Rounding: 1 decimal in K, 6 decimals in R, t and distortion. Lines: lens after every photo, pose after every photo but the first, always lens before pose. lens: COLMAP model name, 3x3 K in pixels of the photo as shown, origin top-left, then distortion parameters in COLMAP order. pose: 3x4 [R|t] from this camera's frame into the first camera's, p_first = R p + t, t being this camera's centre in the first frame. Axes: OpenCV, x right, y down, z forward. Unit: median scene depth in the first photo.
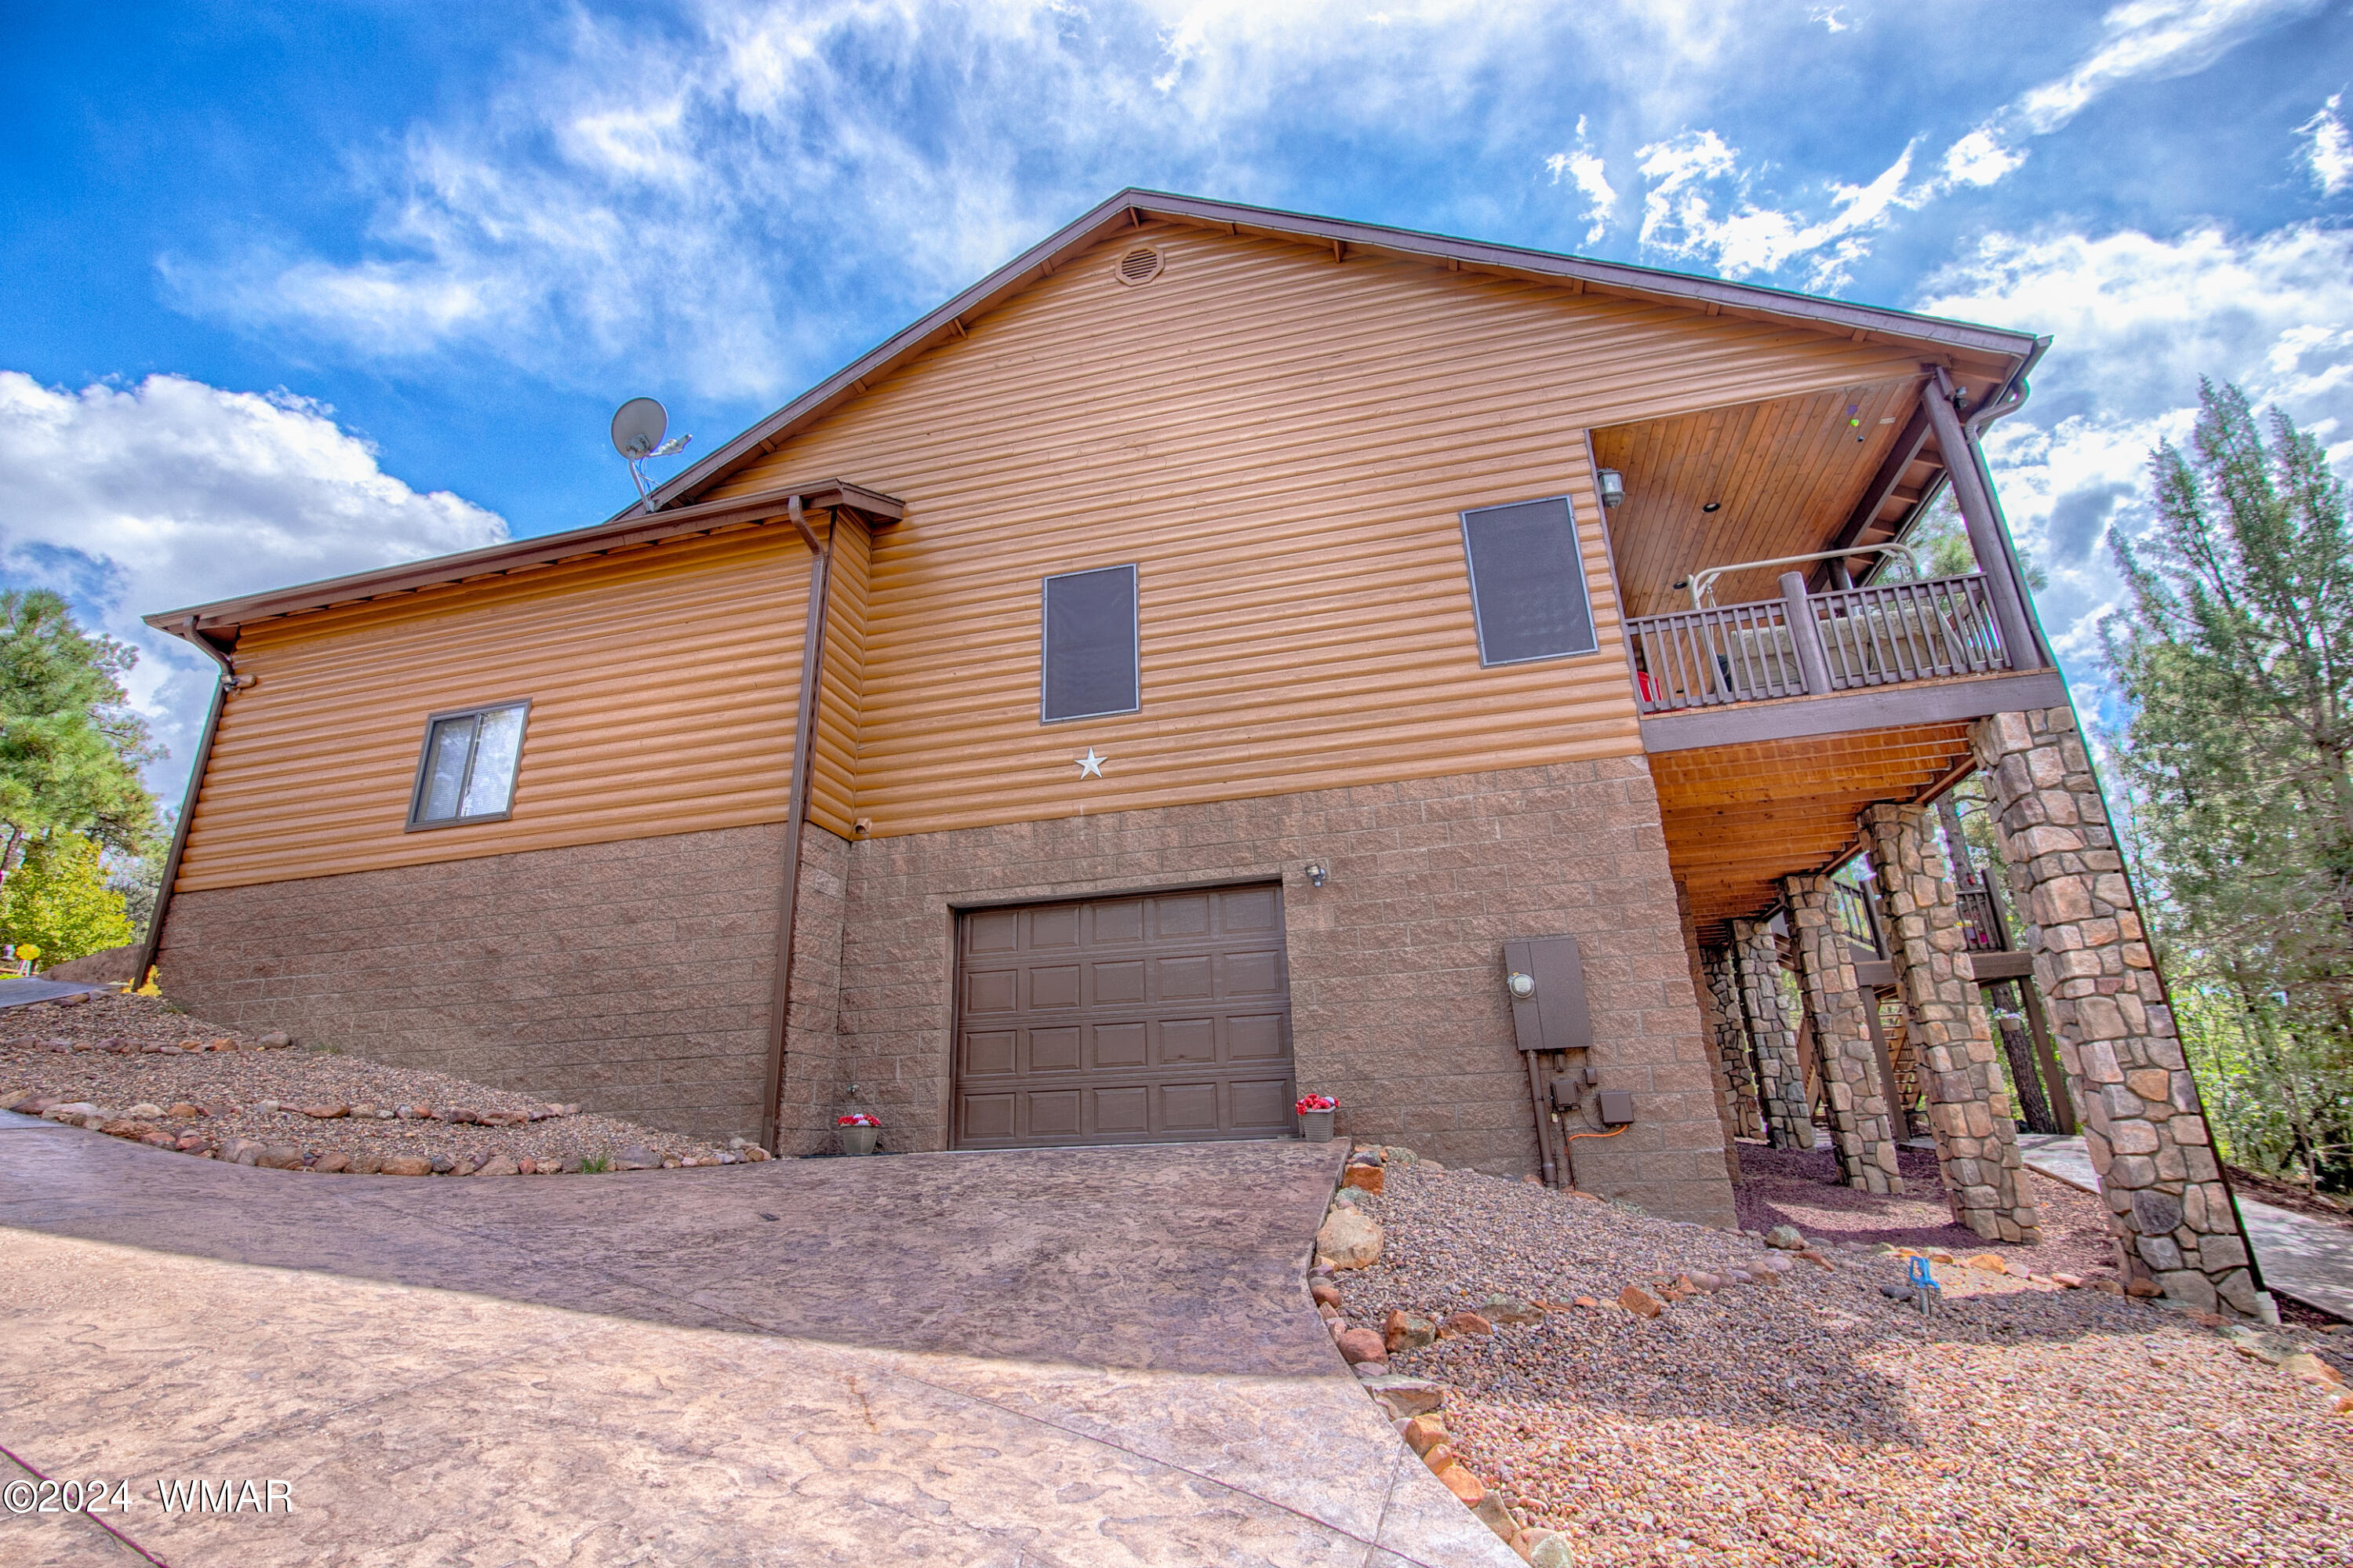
lens RADIAL K [[1079.8, 0, 1171.7], [0, 1079.8, 777.4], [0, 0, 1]] dist [-0.018551, -0.000033]
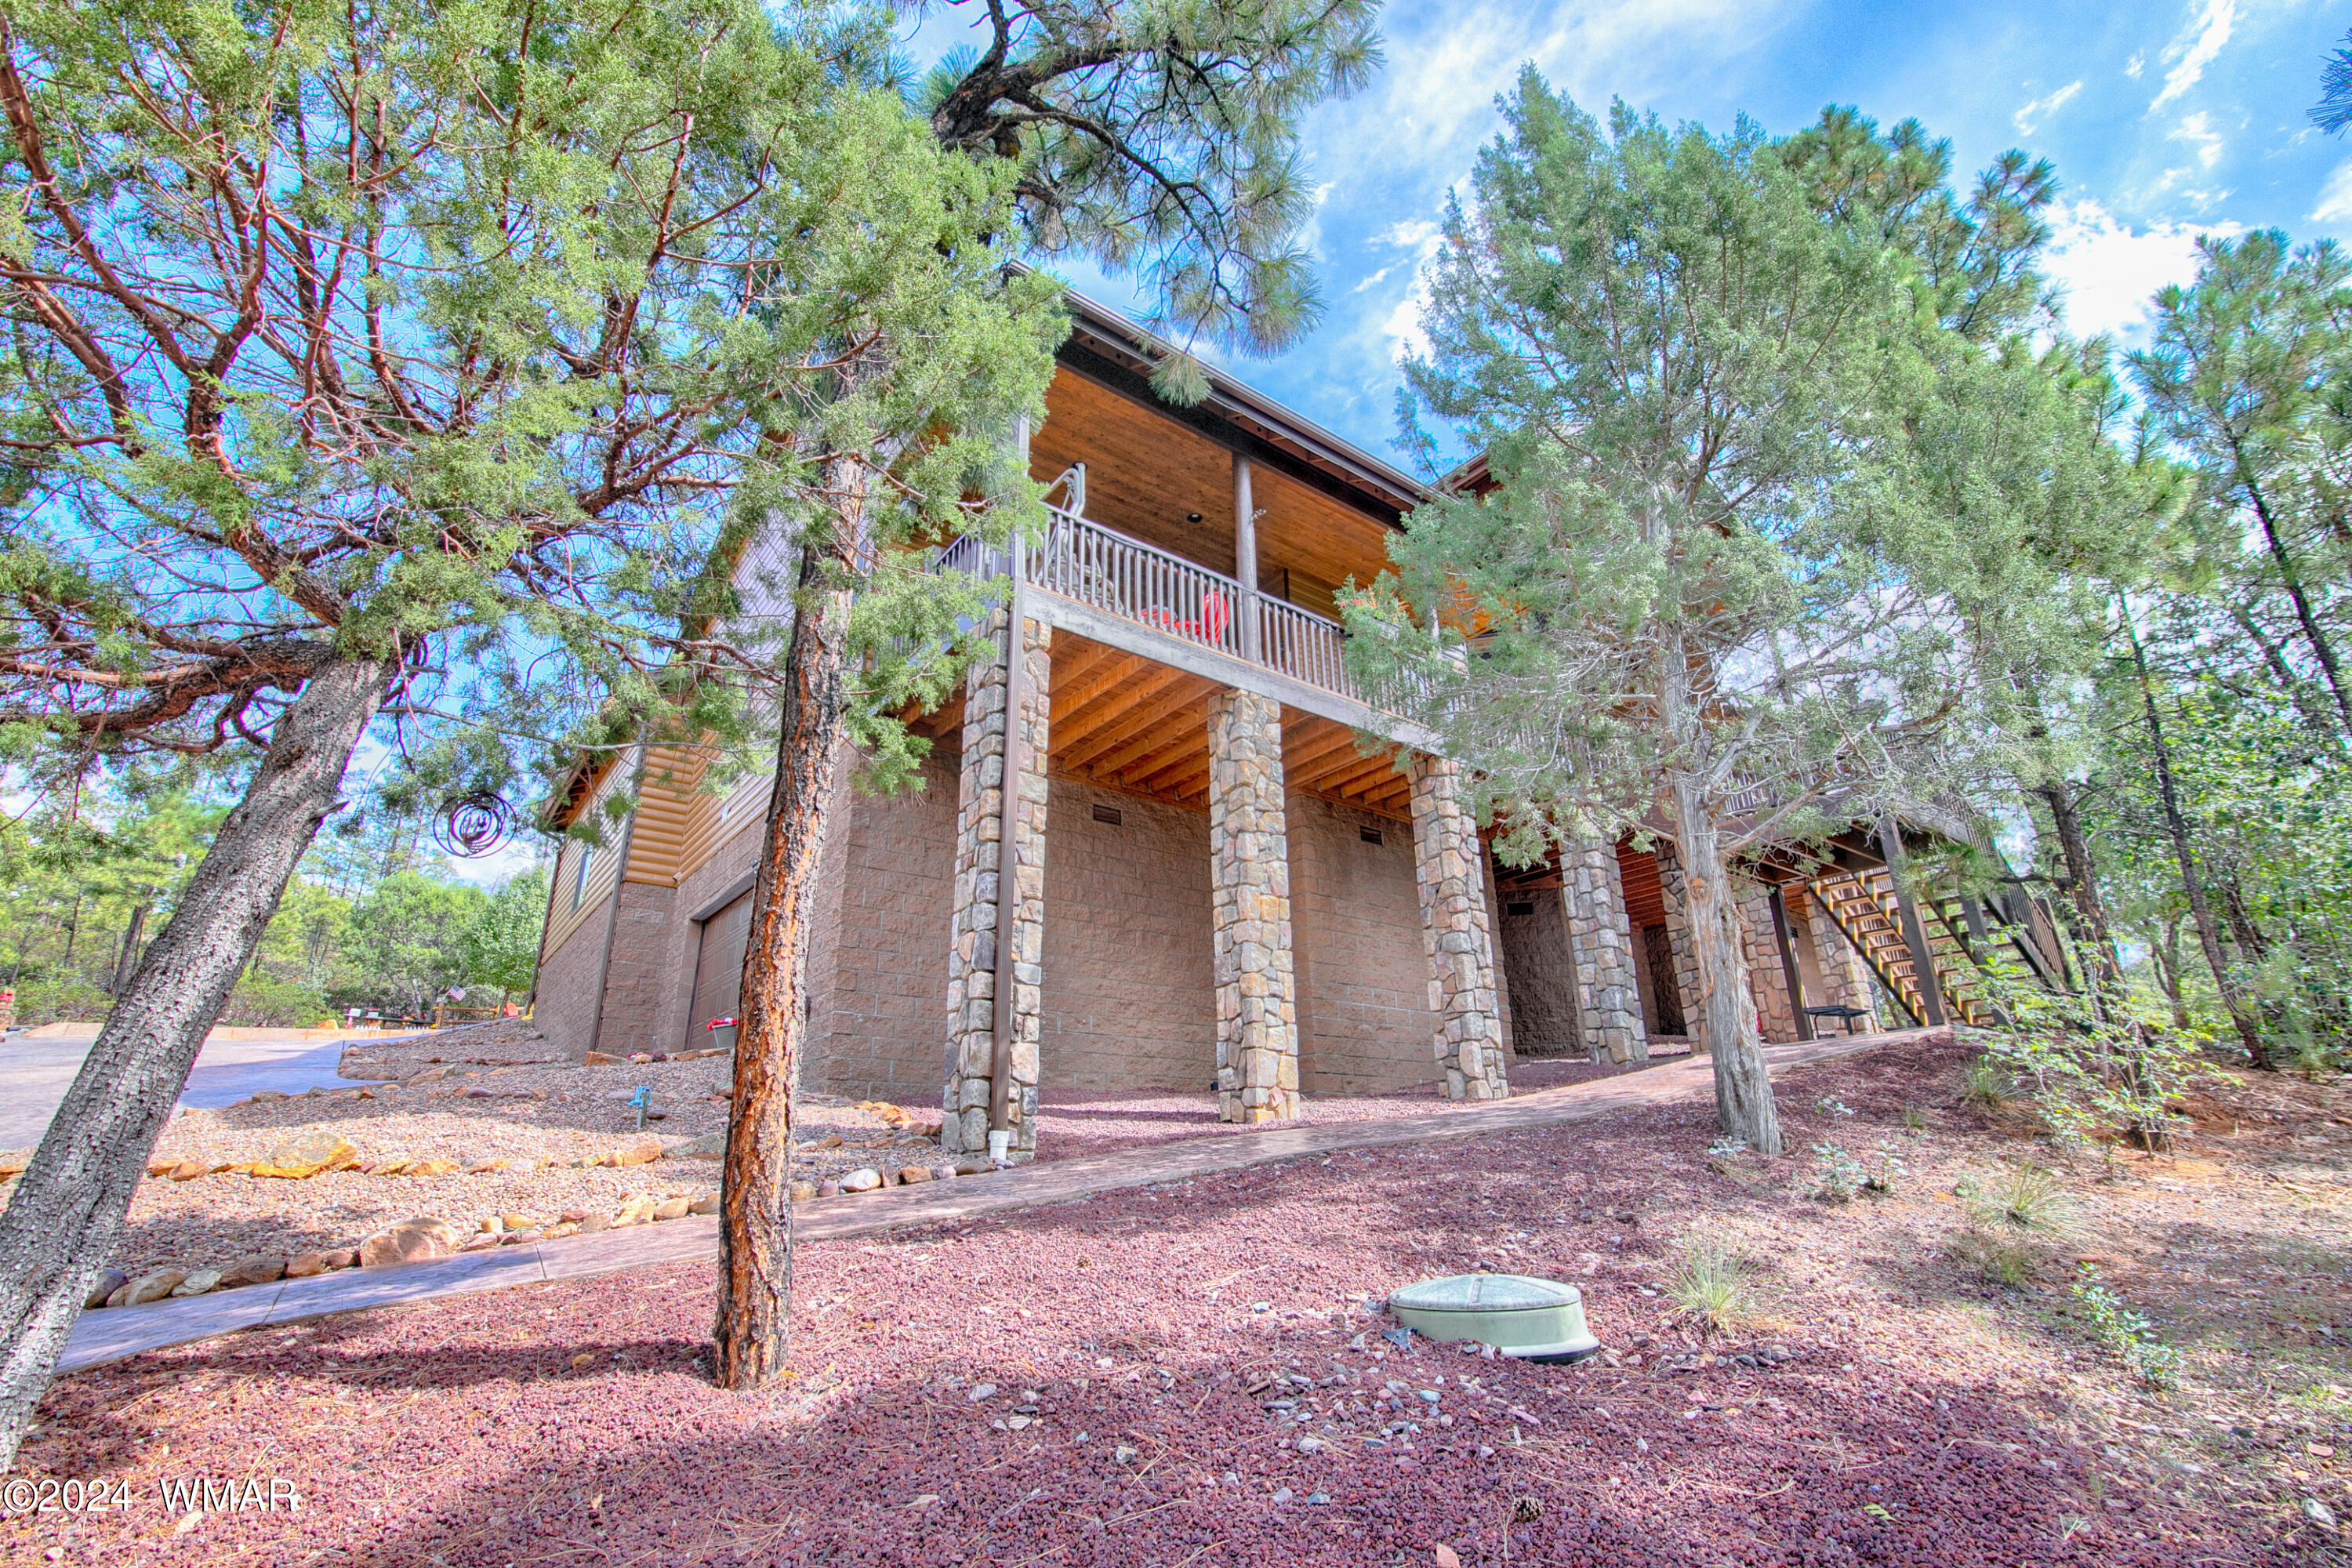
lens RADIAL K [[1076.3, 0, 1172.8], [0, 1076.3, 785.4], [0, 0, 1]] dist [-0.021118, 0.002140]
pose [[0.776854, -0.204693, -0.595482, 1.336098], [0.201313, 0.976793, -0.073137, 0.188053], [0.596633, -0.063062, 0.800033, 0.191531]]
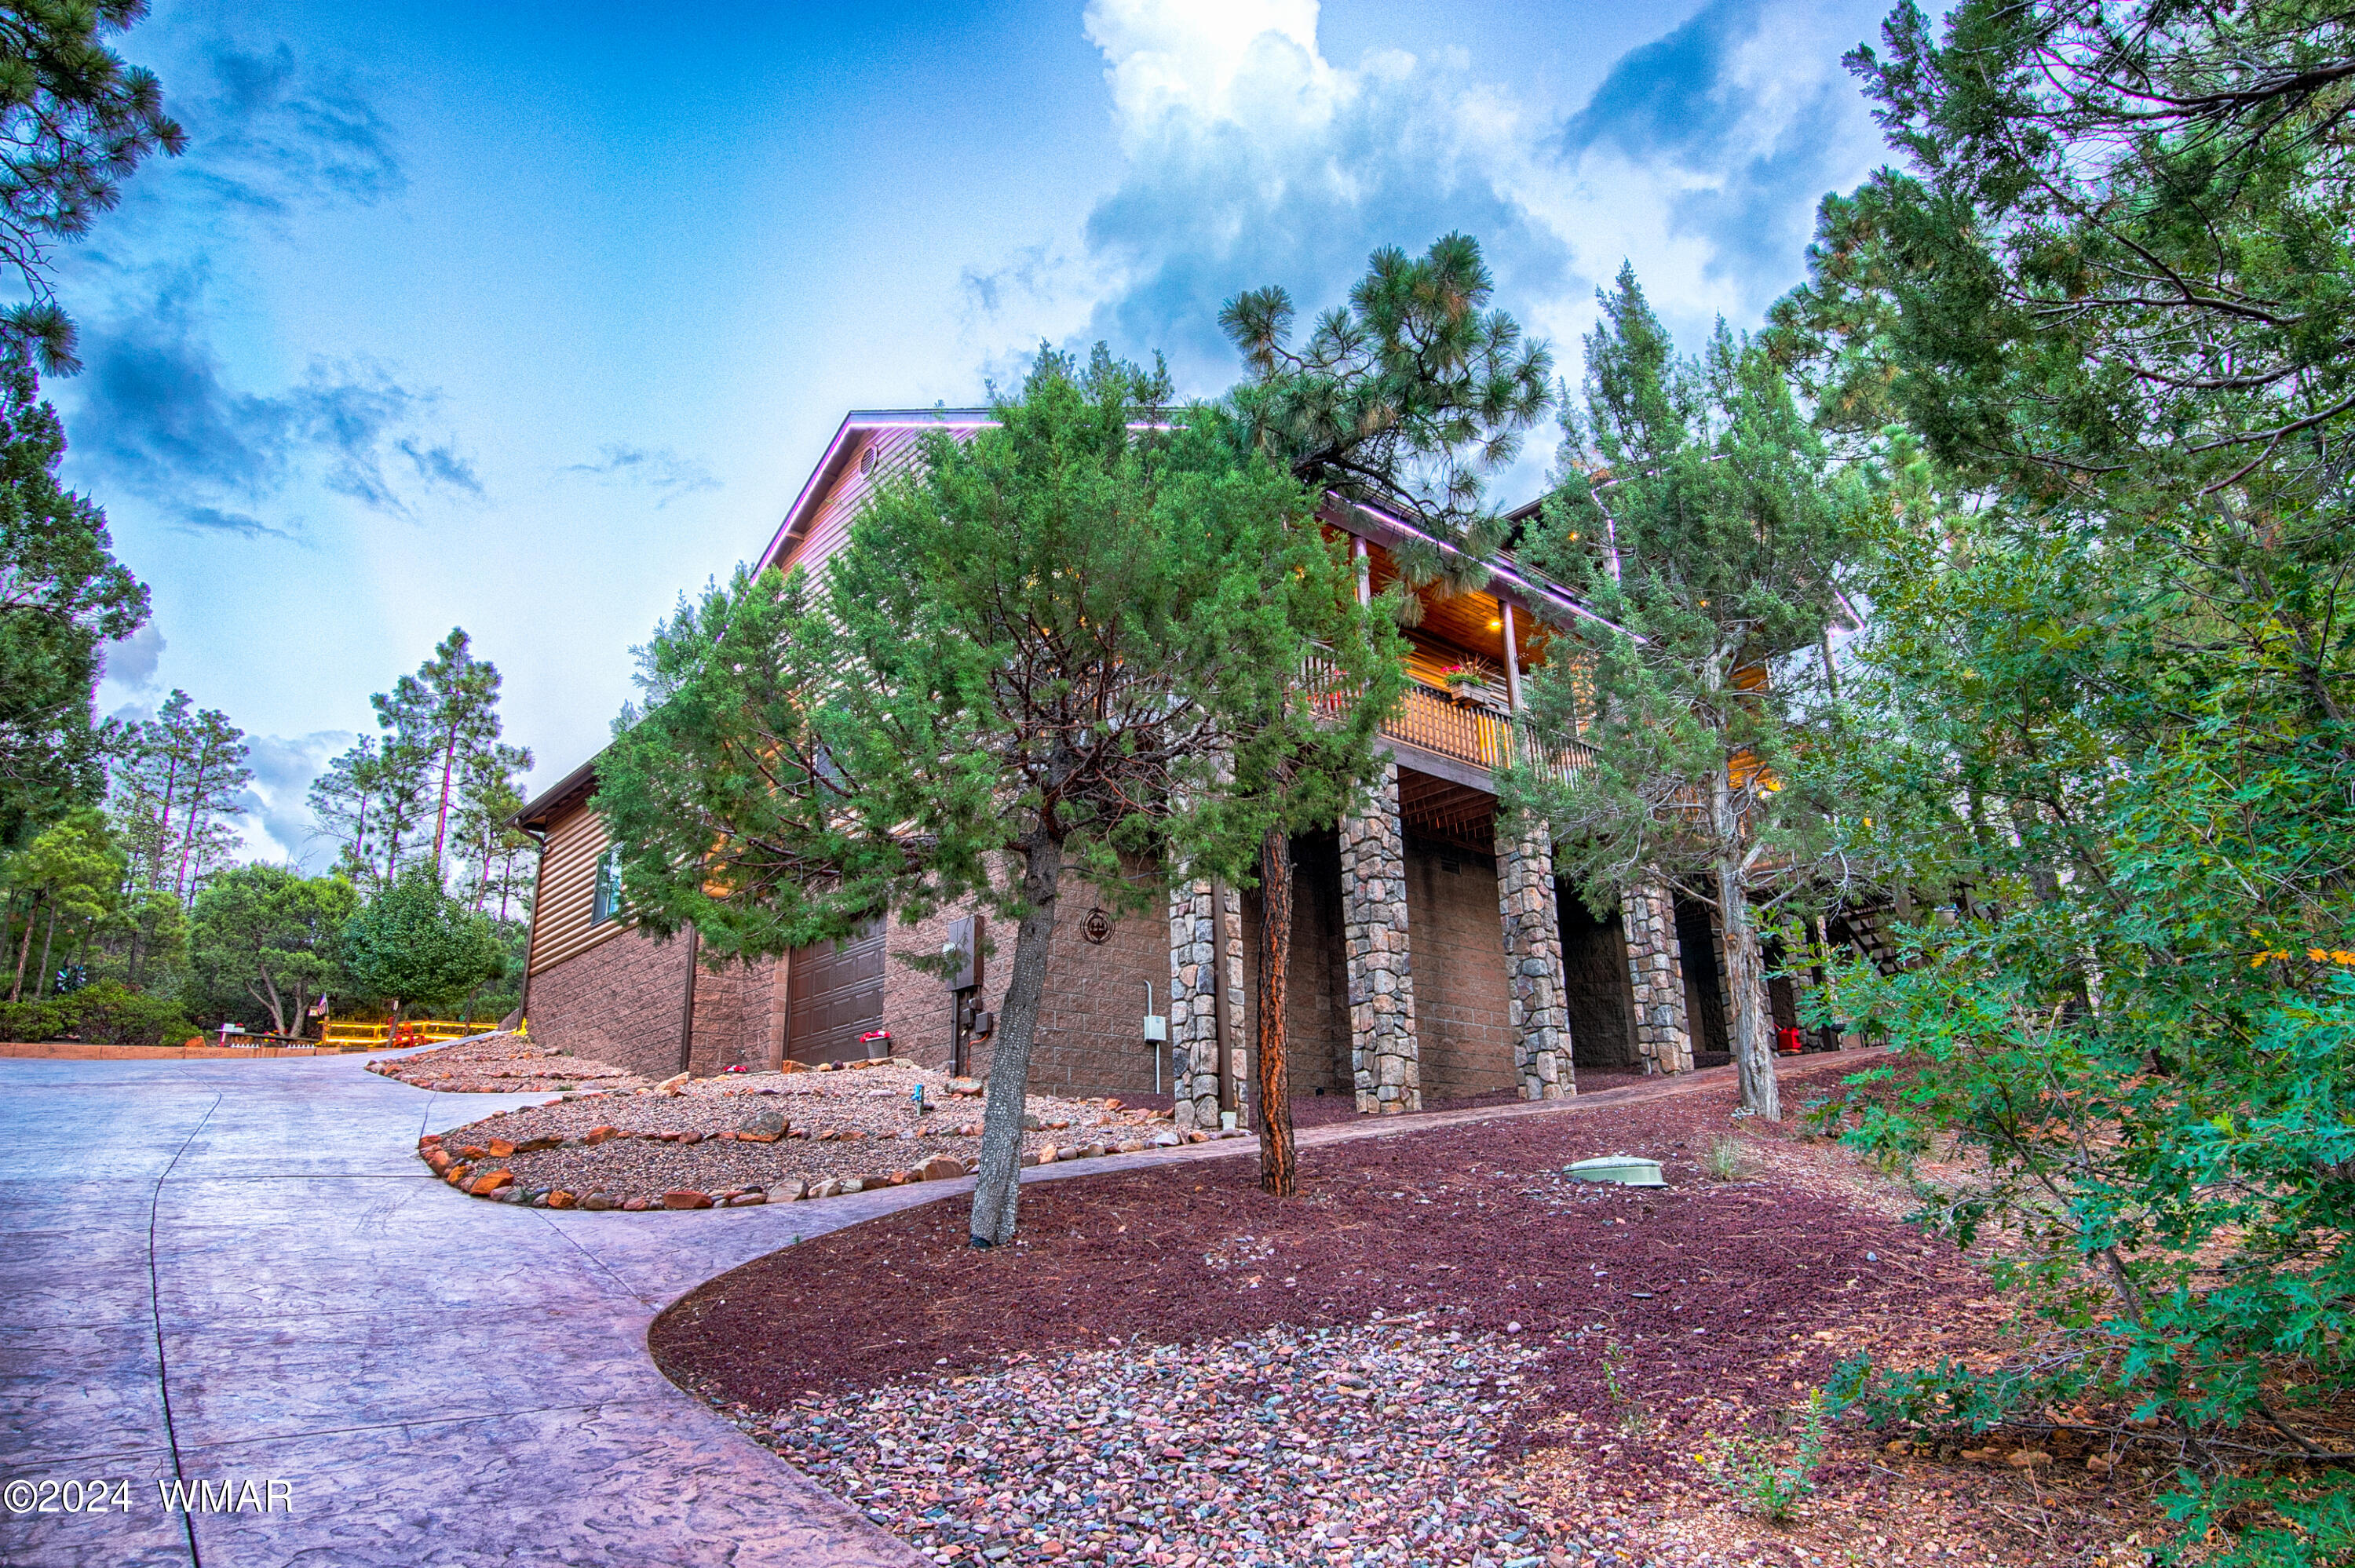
lens RADIAL K [[1445.4, 0, 1184.0], [0, 1445.4, 780.9], [0, 0, 1]] dist [-0.005073, -0.000712]
pose [[0.821708, -0.170285, -0.543874, 1.514861], [0.188920, 0.981747, -0.021953, 0.055251], [0.537685, -0.084710, 0.838879, -0.456316]]
